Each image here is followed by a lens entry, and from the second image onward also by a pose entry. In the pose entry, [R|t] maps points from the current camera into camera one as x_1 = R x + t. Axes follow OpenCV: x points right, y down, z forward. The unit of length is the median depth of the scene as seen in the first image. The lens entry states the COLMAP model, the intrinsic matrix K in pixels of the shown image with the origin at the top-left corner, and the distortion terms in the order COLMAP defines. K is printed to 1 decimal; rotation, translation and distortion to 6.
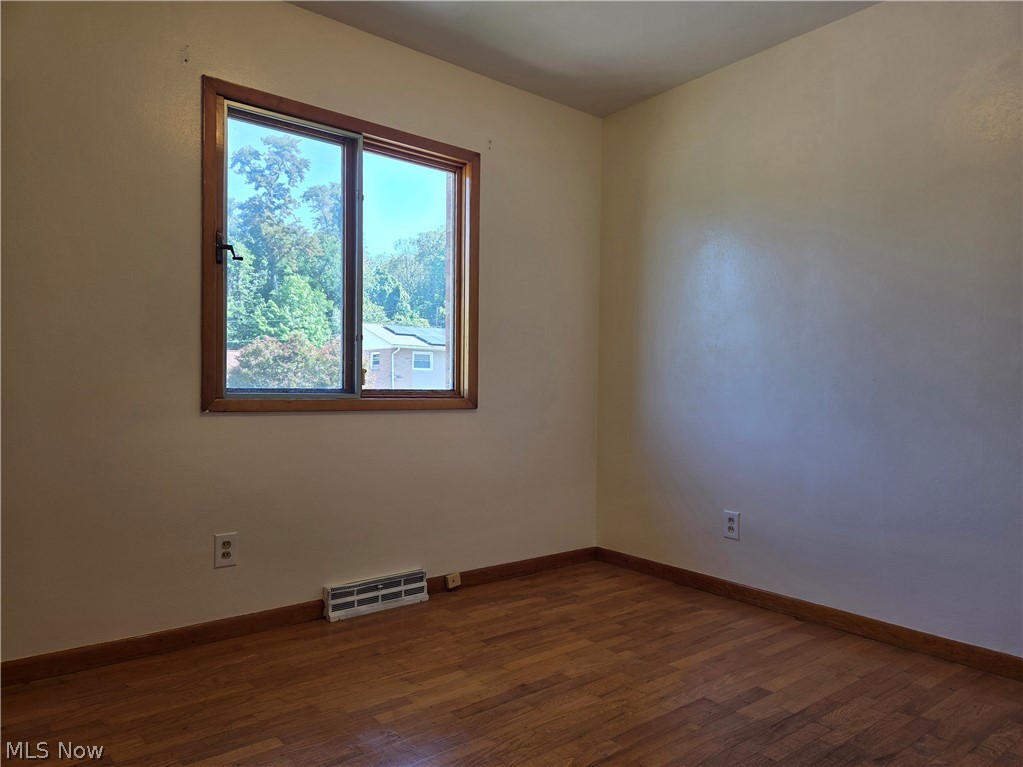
lens RADIAL K [[694.1, 0, 523.8], [0, 694.1, 386.7], [0, 0, 1]] dist [0.061692, -0.004385]
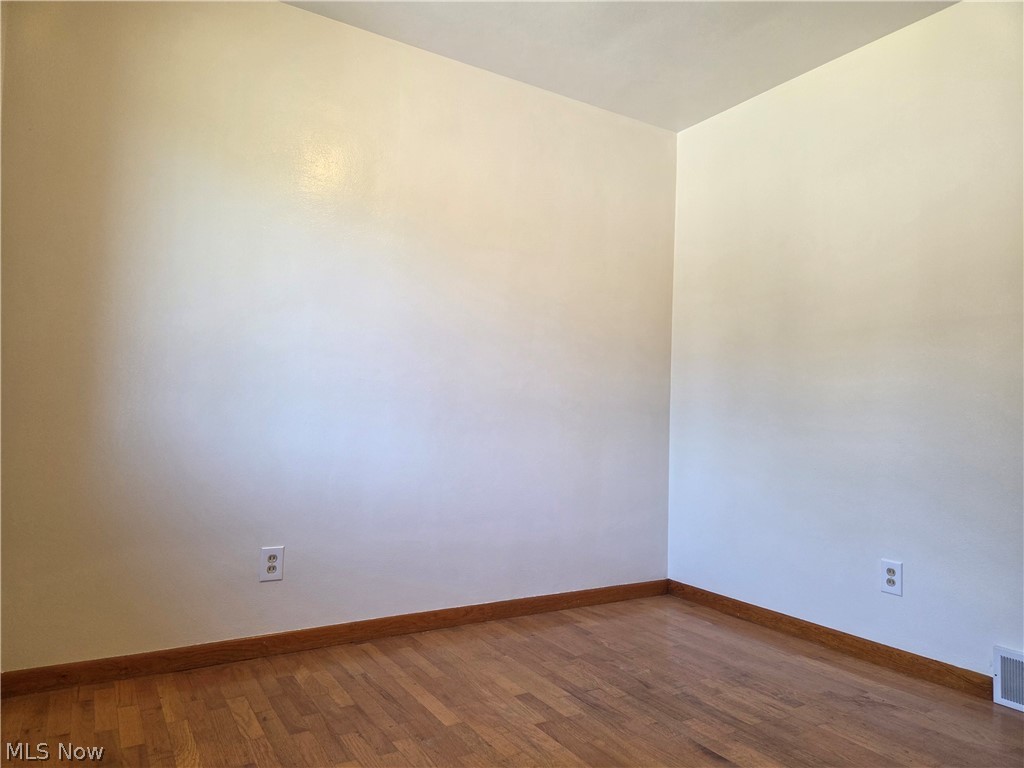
lens RADIAL K [[694.8, 0, 524.3], [0, 694.8, 387.2], [0, 0, 1]] dist [0.061692, -0.004385]
pose [[0.139430, 0.027929, 0.989838, -0.585715], [-0.030571, 0.999247, -0.023888, 0.002884], [-0.989760, -0.026929, 0.140179, 0.733705]]
